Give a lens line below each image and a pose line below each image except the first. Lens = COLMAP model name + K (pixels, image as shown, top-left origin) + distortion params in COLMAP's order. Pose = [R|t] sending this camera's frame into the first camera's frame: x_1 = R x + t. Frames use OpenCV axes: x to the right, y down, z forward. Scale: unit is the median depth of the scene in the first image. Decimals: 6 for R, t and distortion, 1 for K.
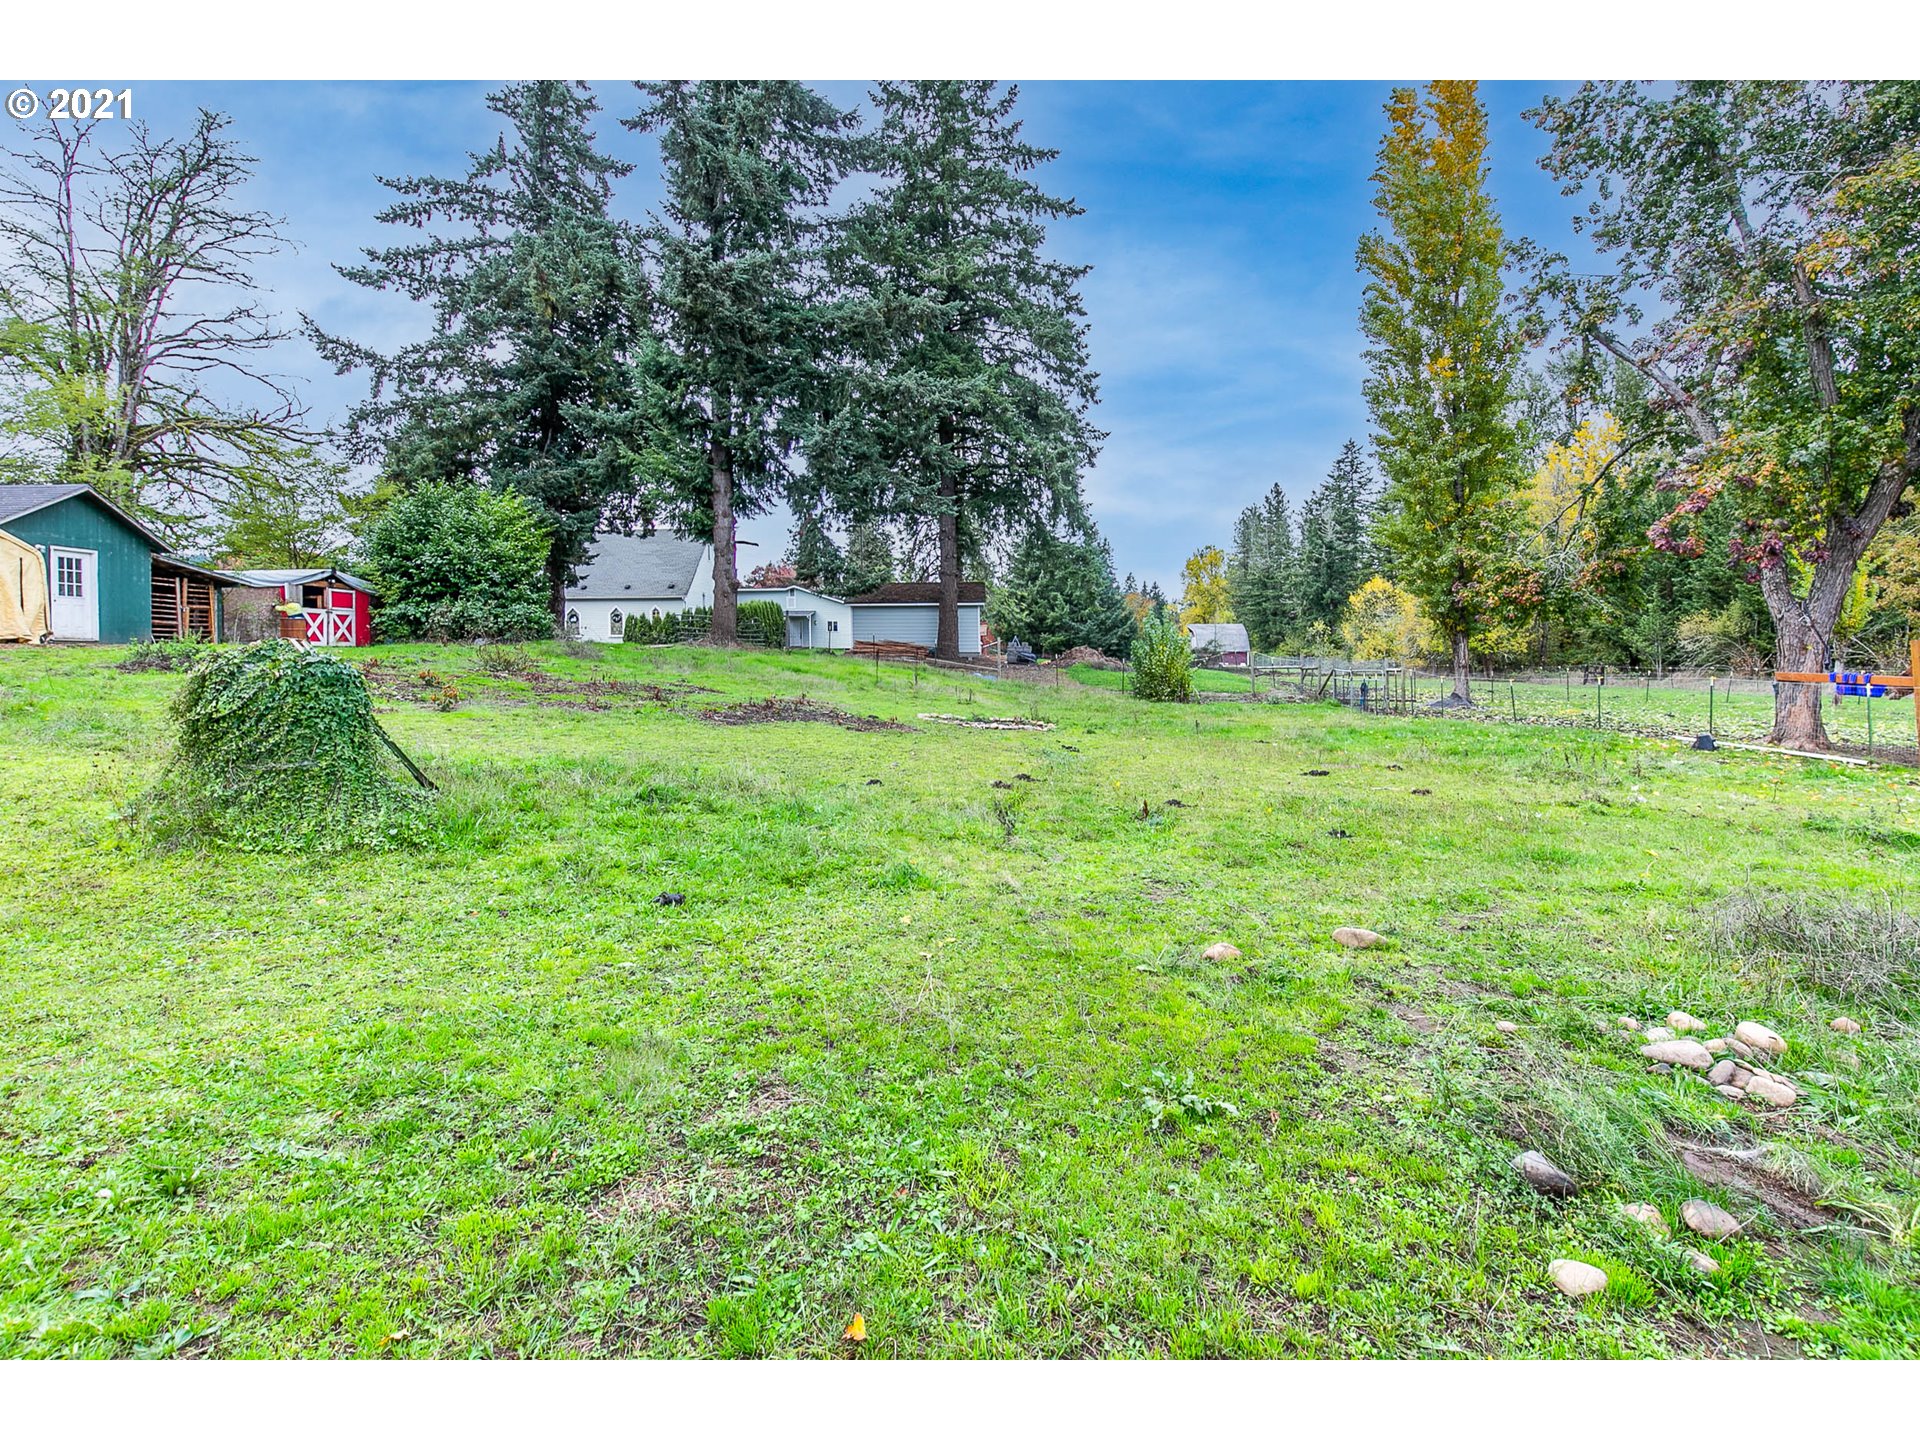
lens RADIAL K [[875.4, 0, 958.5], [0, 875.4, 658.8], [0, 0, 1]] dist [0.004615, -0.000405]
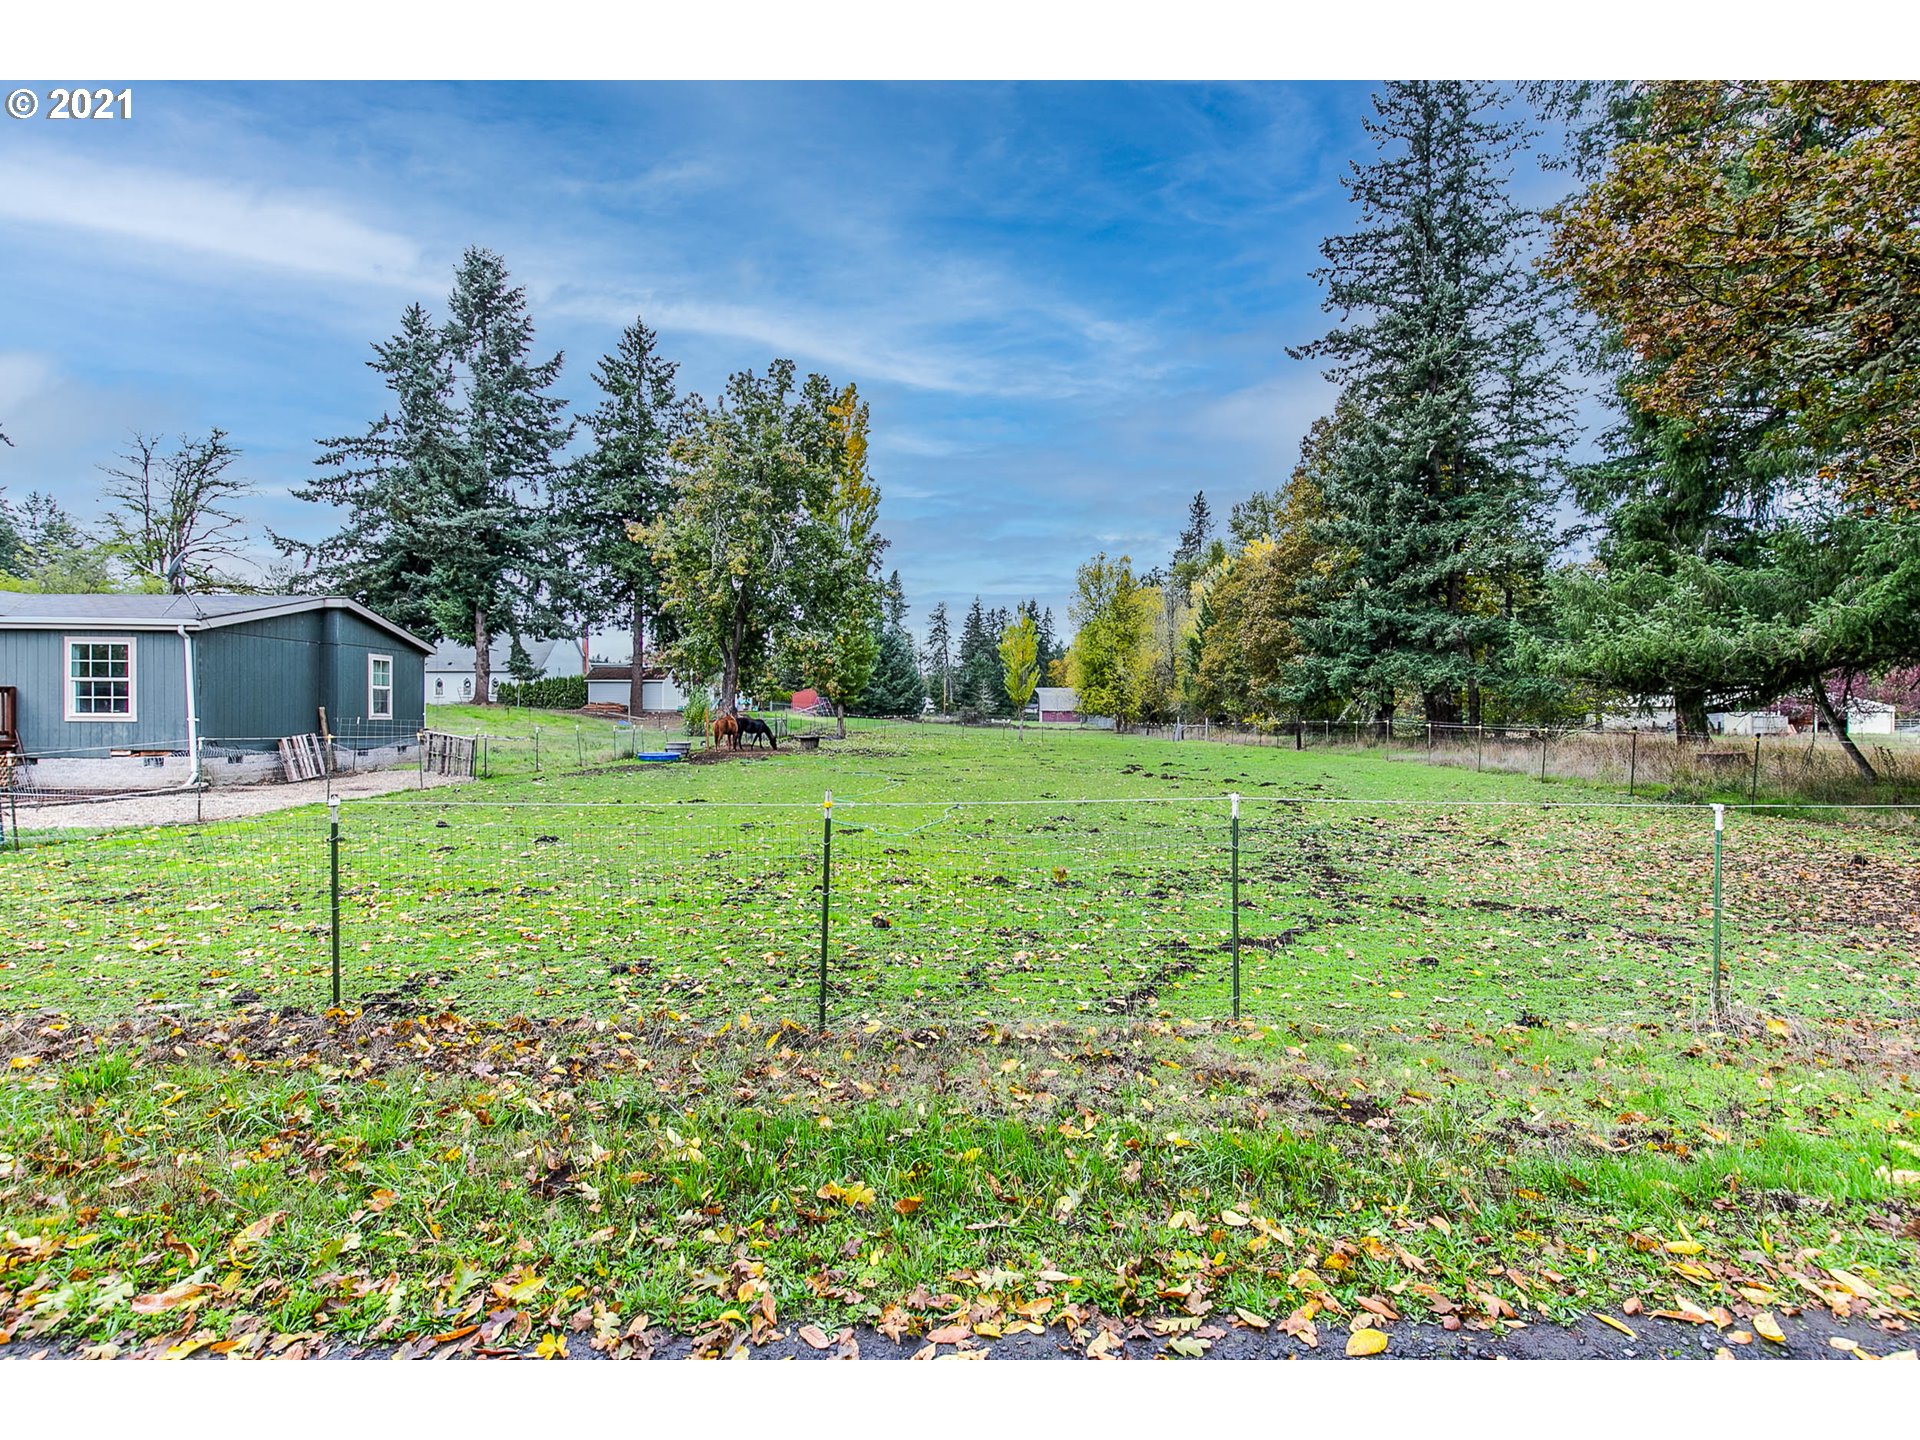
lens RADIAL K [[875.4, 0, 963.0], [0, 875.4, 714.1], [0, 0, 1]] dist [0.004615, -0.000405]
pose [[0.998973, 0.010874, -0.043983, 0.771940], [-0.010971, 0.999938, -0.001954, -0.002821], [0.043959, 0.002434, 0.999030, -0.753510]]
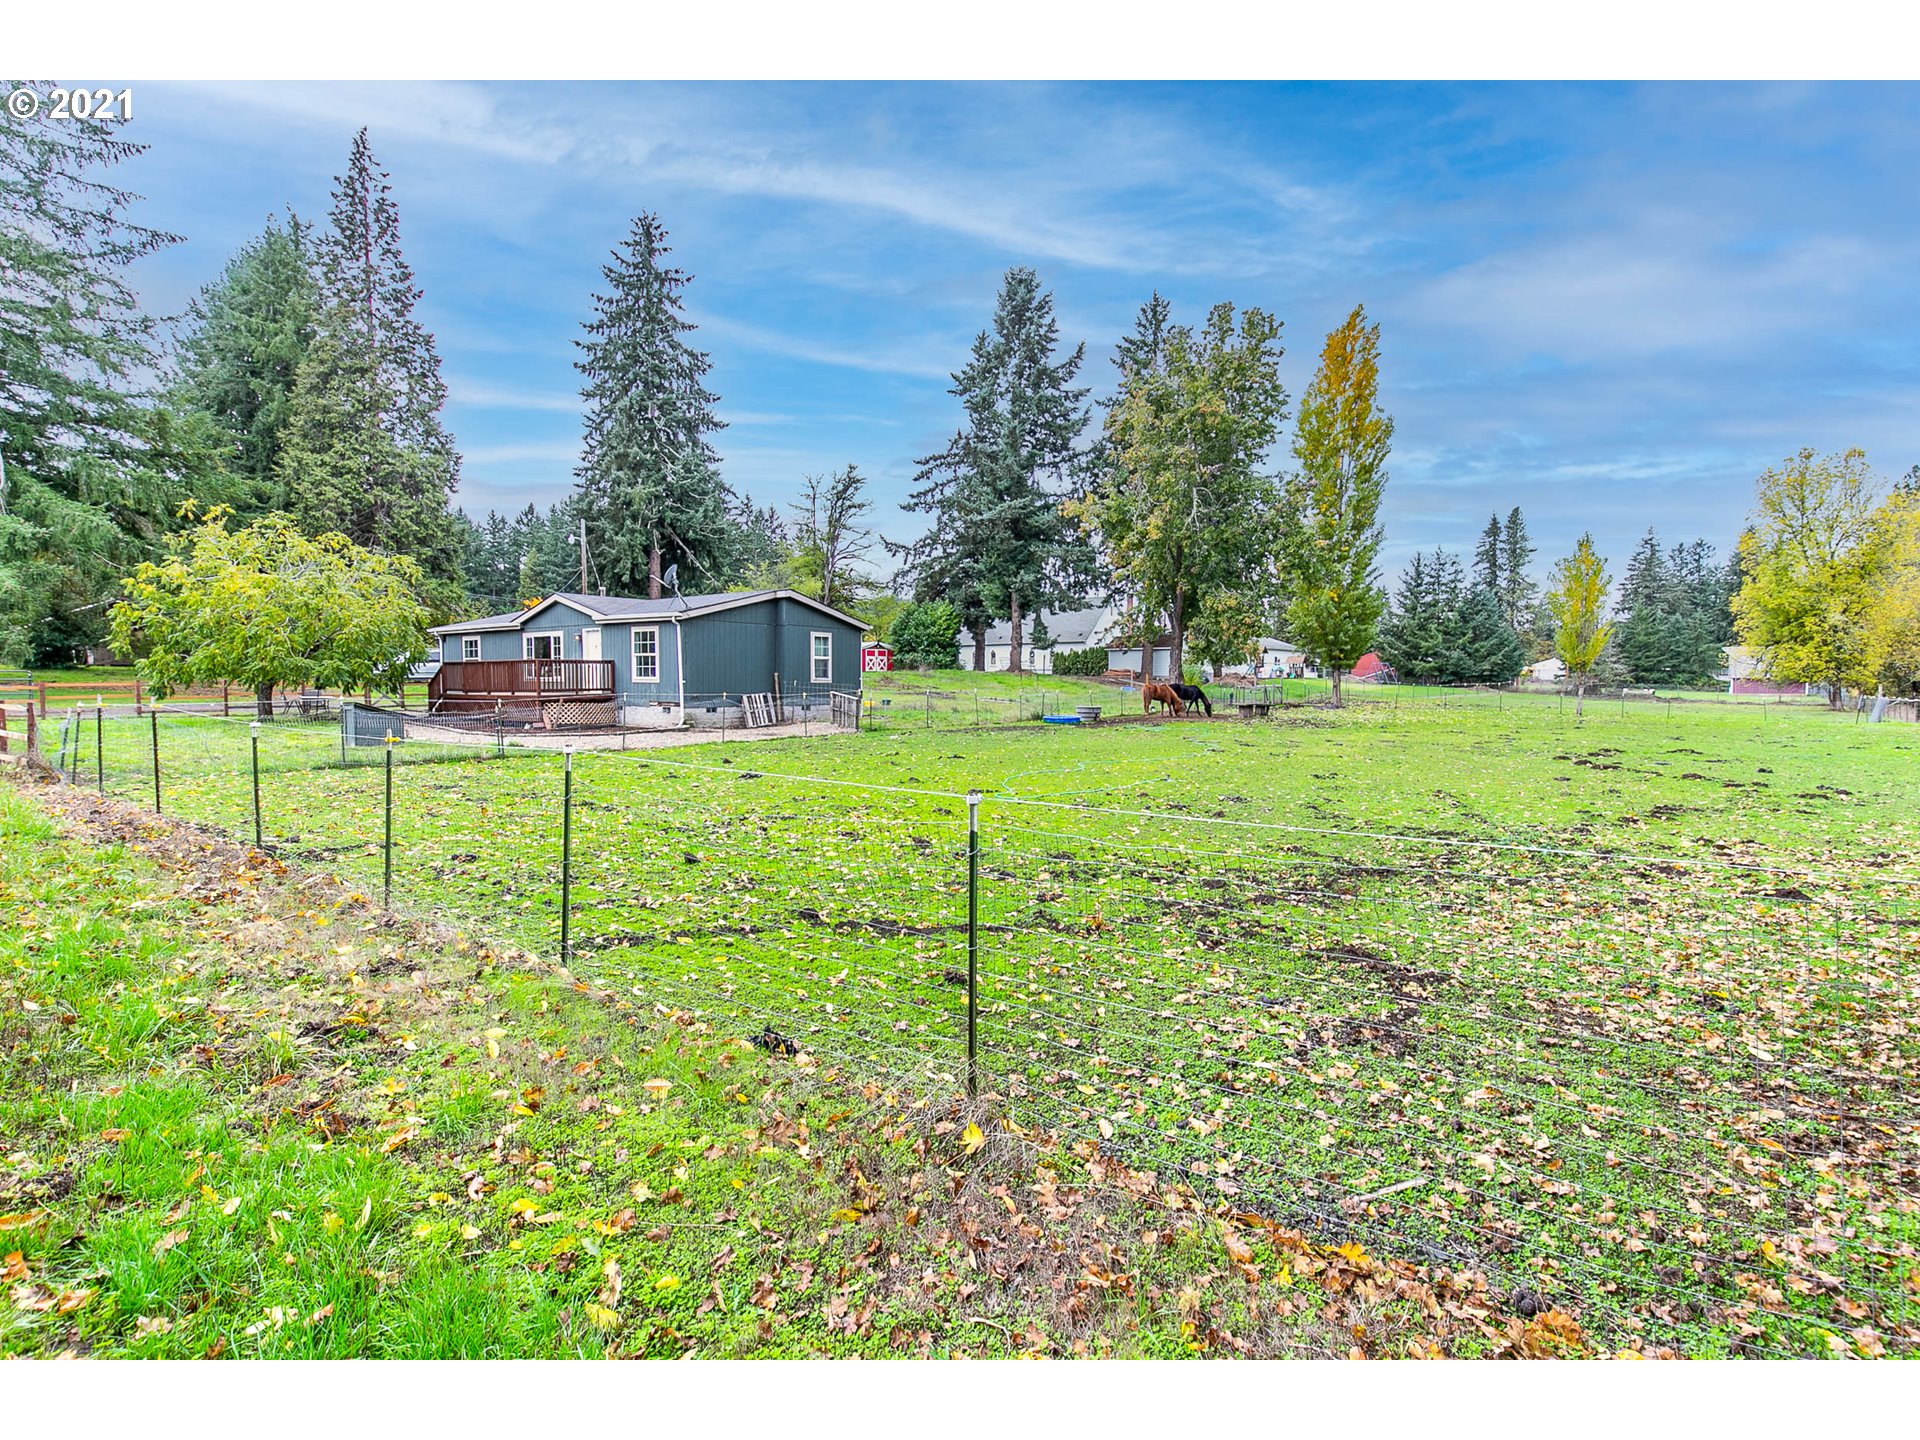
lens RADIAL K [[875.4, 0, 950.6], [0, 875.4, 721.1], [0, 0, 1]] dist [0.004615, -0.000405]
pose [[0.754097, 0.043945, -0.655291, 0.948404], [-0.013042, 0.998564, 0.051956, -0.003654], [0.656633, -0.030634, 0.753588, -0.674981]]
